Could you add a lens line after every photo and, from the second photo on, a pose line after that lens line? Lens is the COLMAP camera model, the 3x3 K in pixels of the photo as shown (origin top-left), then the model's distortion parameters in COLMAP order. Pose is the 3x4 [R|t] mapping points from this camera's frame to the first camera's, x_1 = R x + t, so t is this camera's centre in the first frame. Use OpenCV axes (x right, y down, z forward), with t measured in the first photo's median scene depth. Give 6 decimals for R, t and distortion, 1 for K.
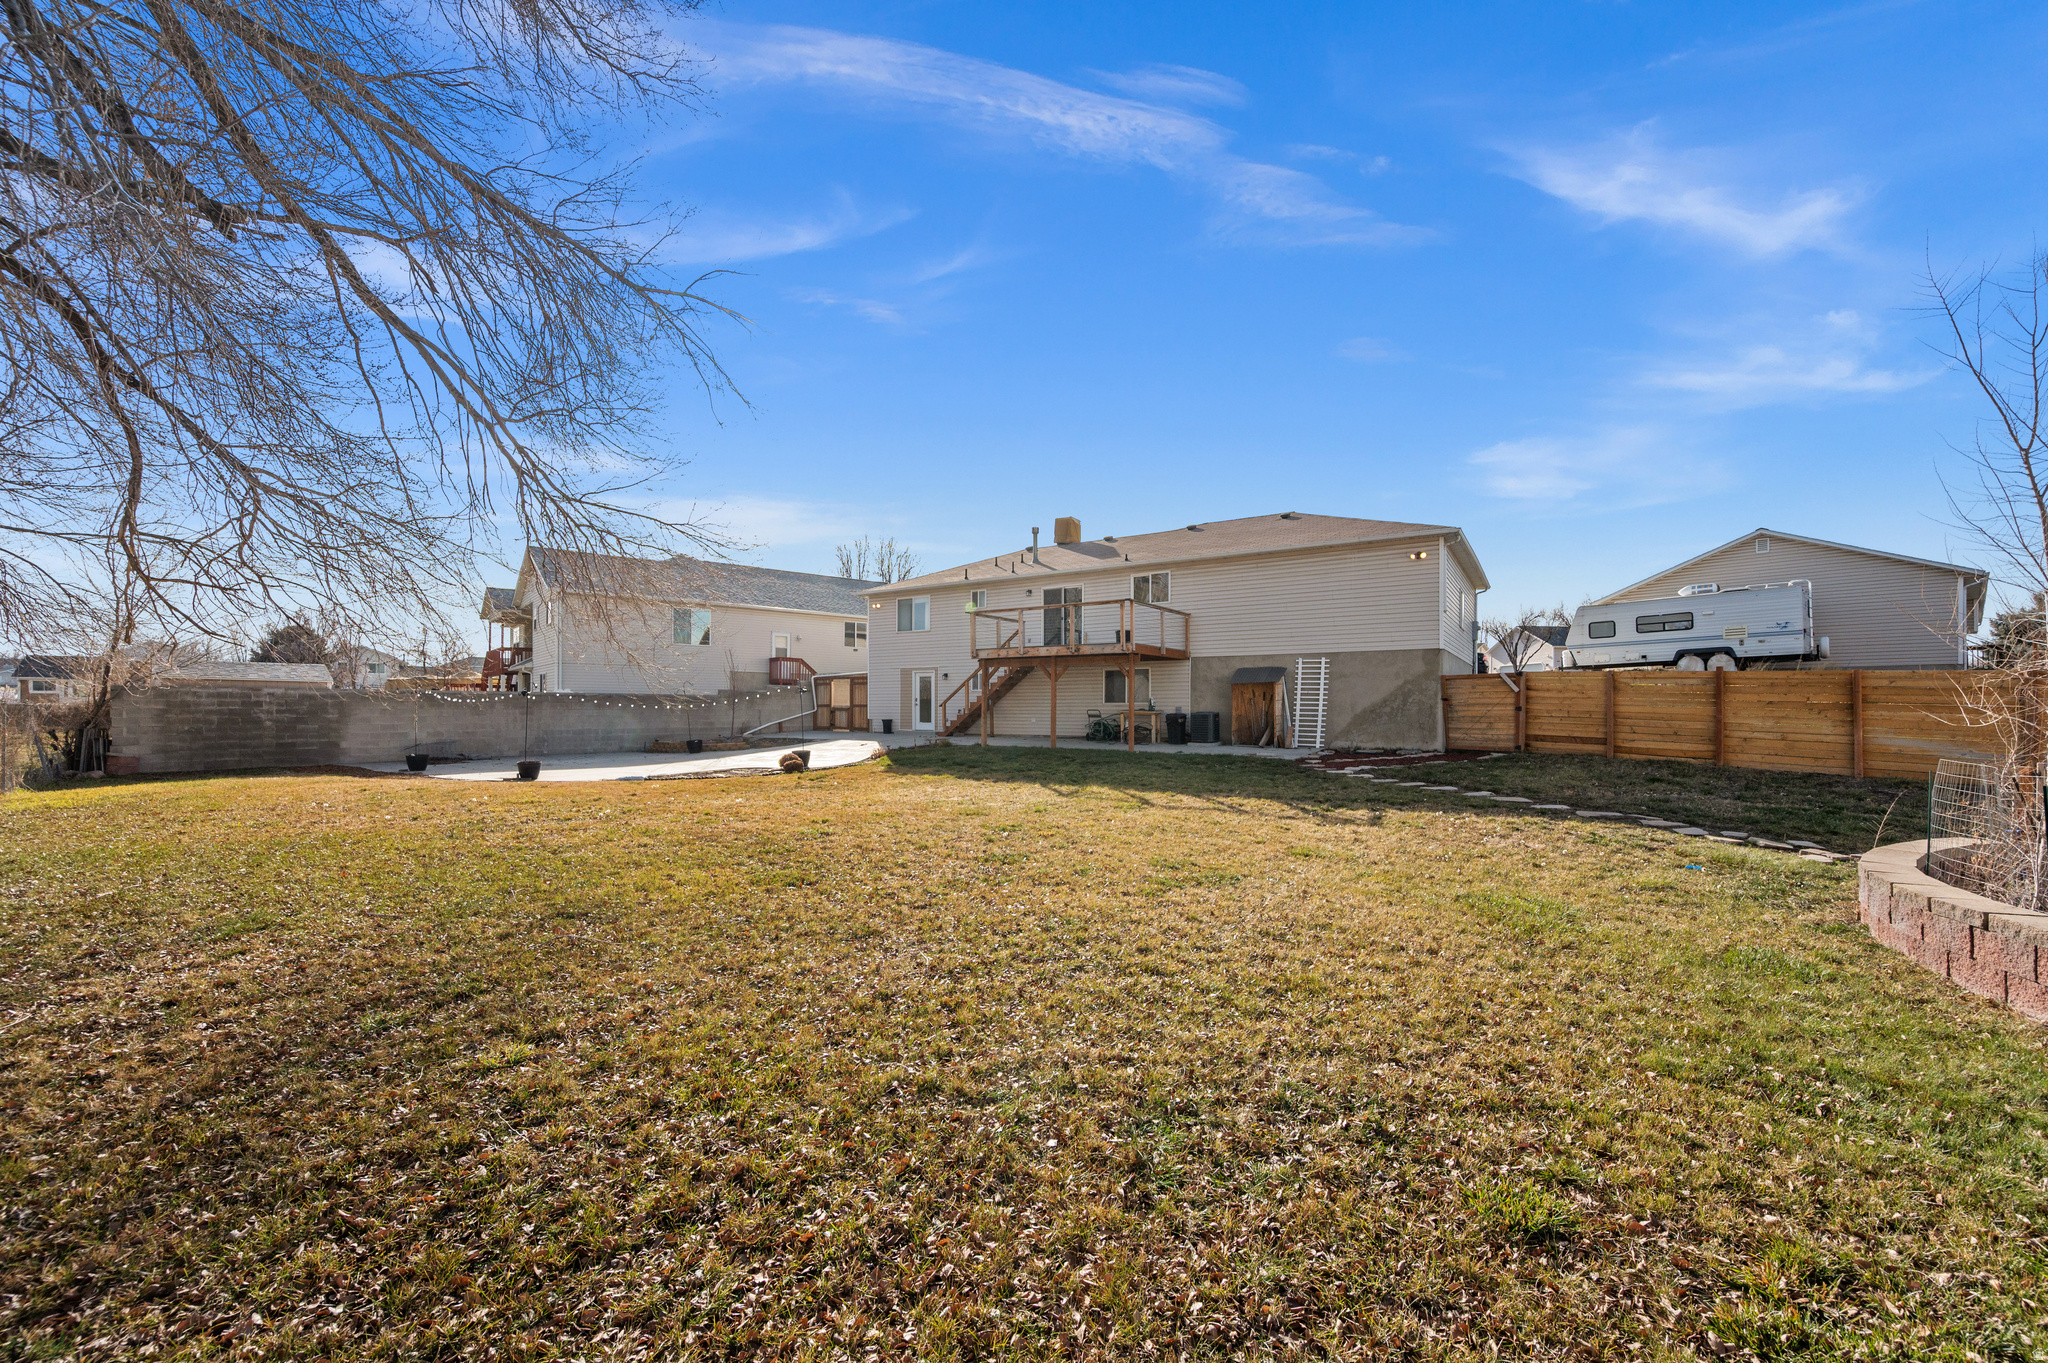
lens RADIAL K [[815.5, 0, 1010.8], [0, 815.5, 694.0], [0, 0, 1]] dist [-0.002429, -0.000505]
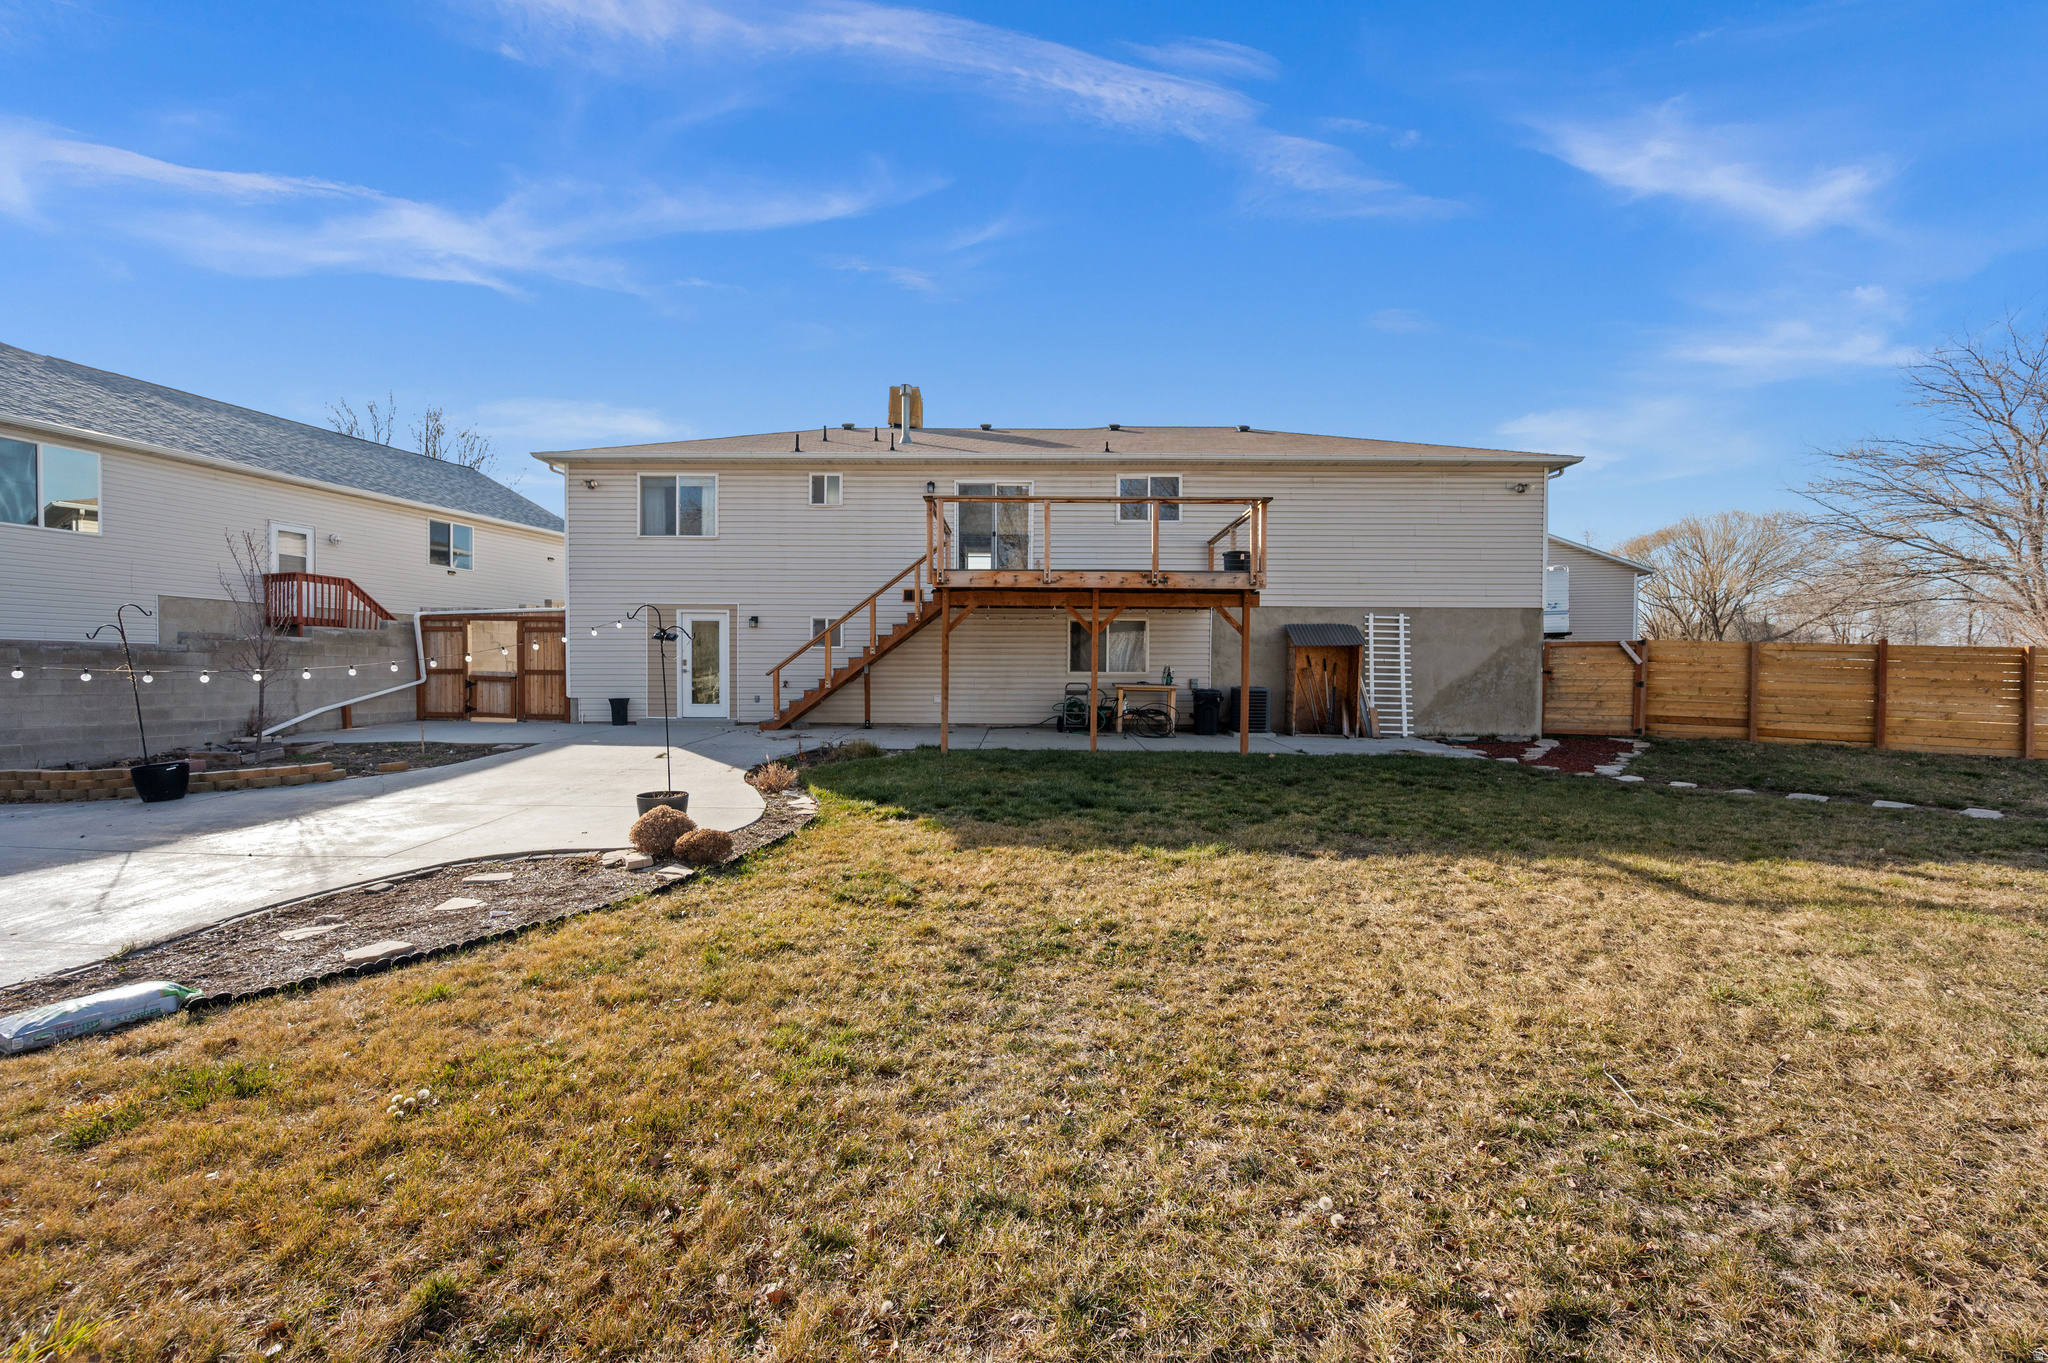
lens RADIAL K [[815.5, 0, 1018.8], [0, 815.5, 686.5], [0, 0, 1]] dist [-0.002429, -0.000505]
pose [[0.837148, 0.001655, 0.546974, -0.300020], [-0.015967, 0.999643, 0.021414, 0.010475], [-0.546743, -0.026660, 0.836876, 0.550680]]
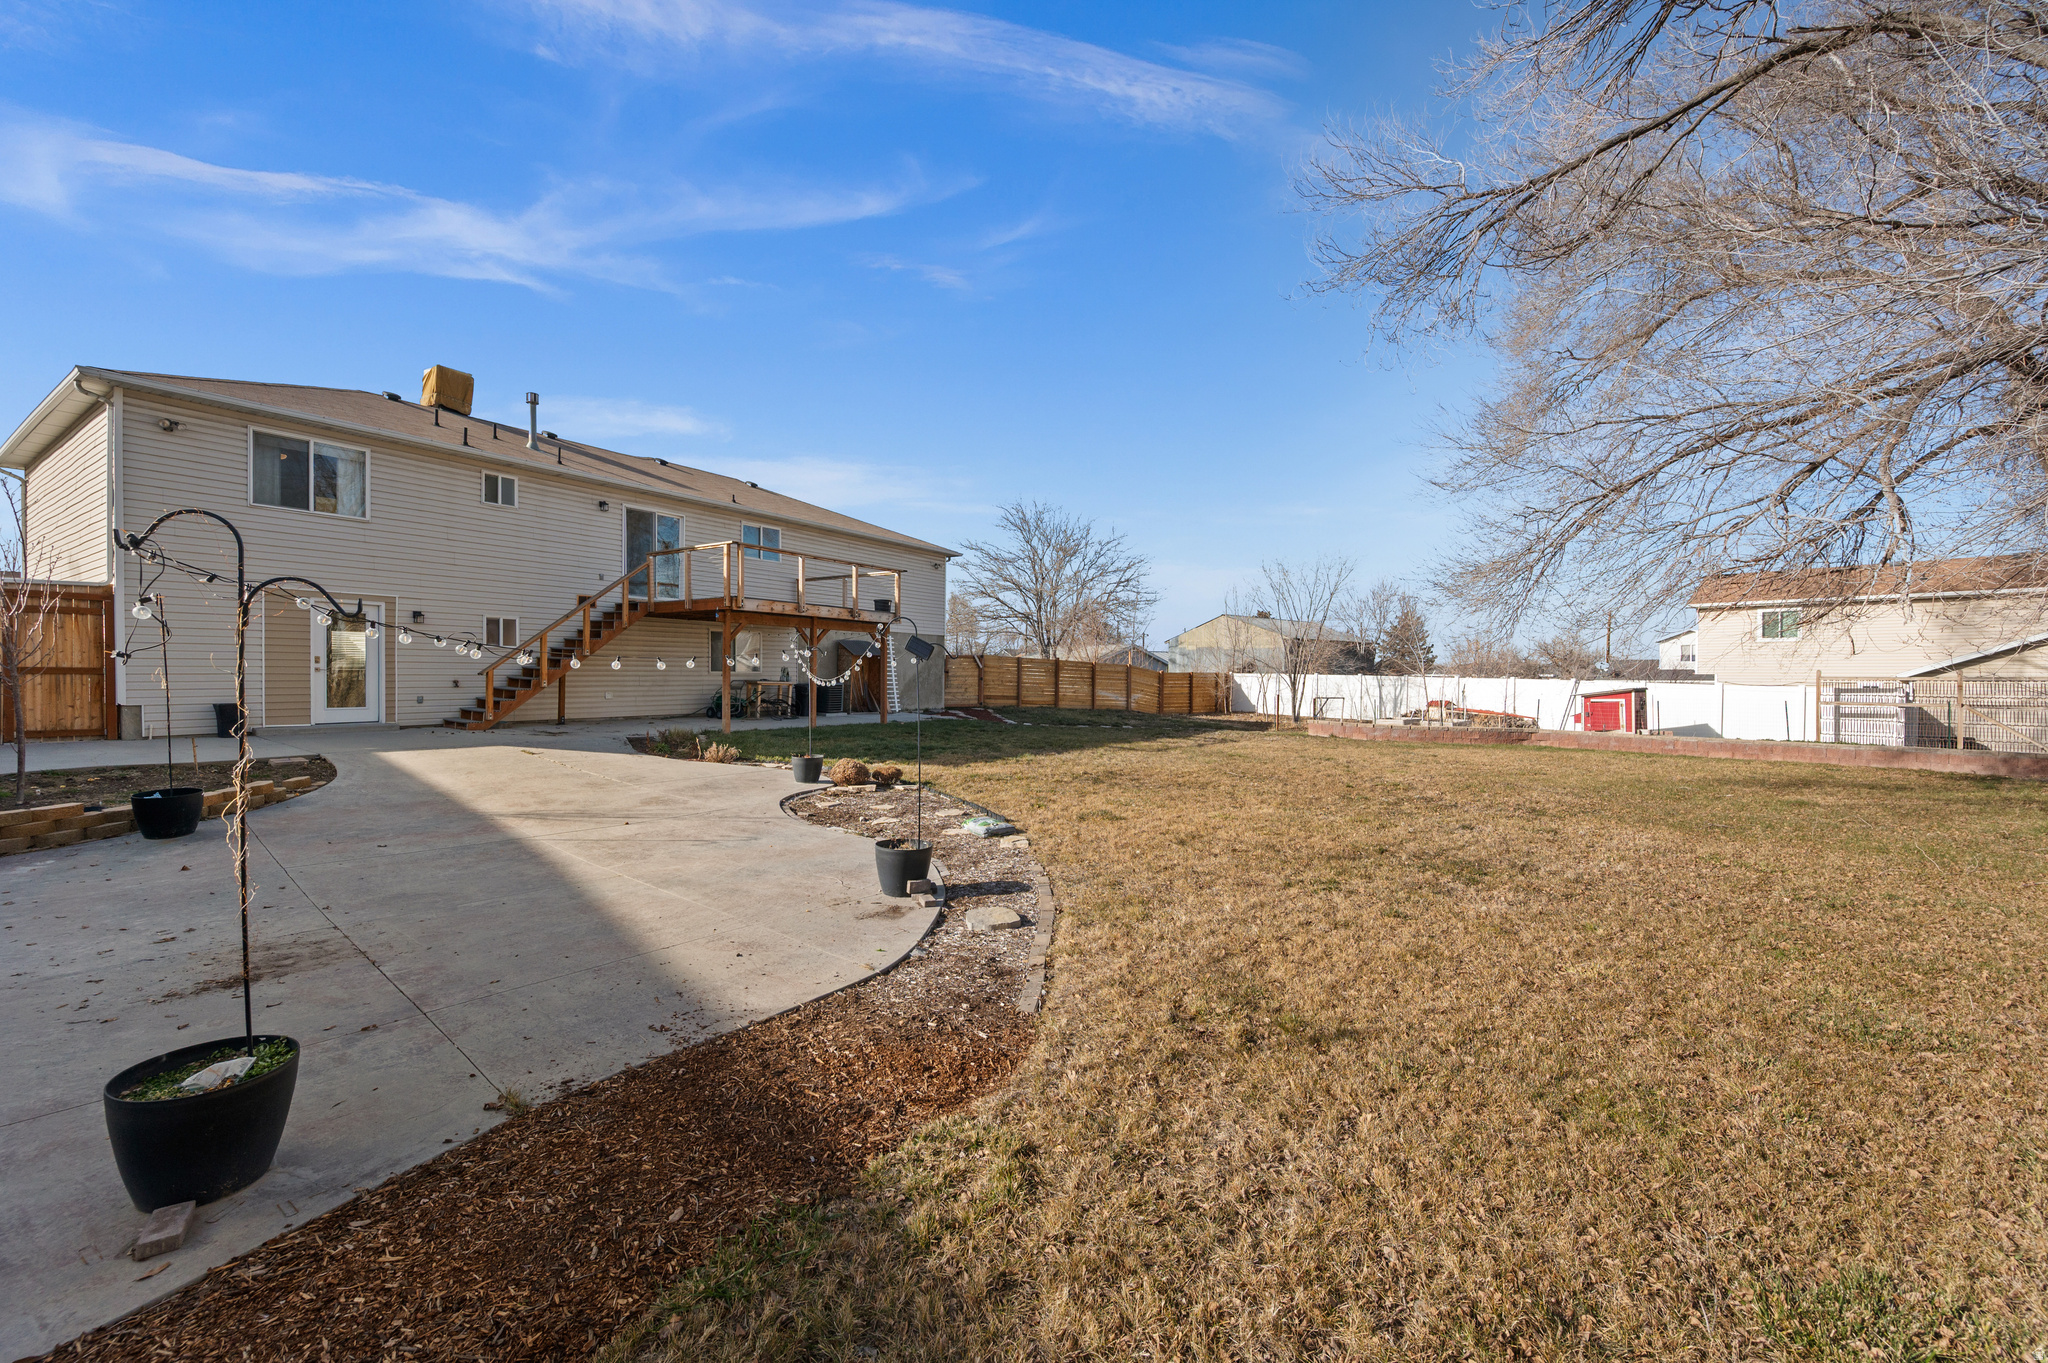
lens RADIAL K [[815.5, 0, 1018.2], [0, 815.5, 682.6], [0, 0, 1]] dist [-0.002429, -0.000505]
pose [[-0.003872, -0.004878, 0.999981, -0.775331], [-0.020045, 0.999788, 0.004799, 0.013283], [-0.999792, -0.020026, -0.003969, 0.788342]]
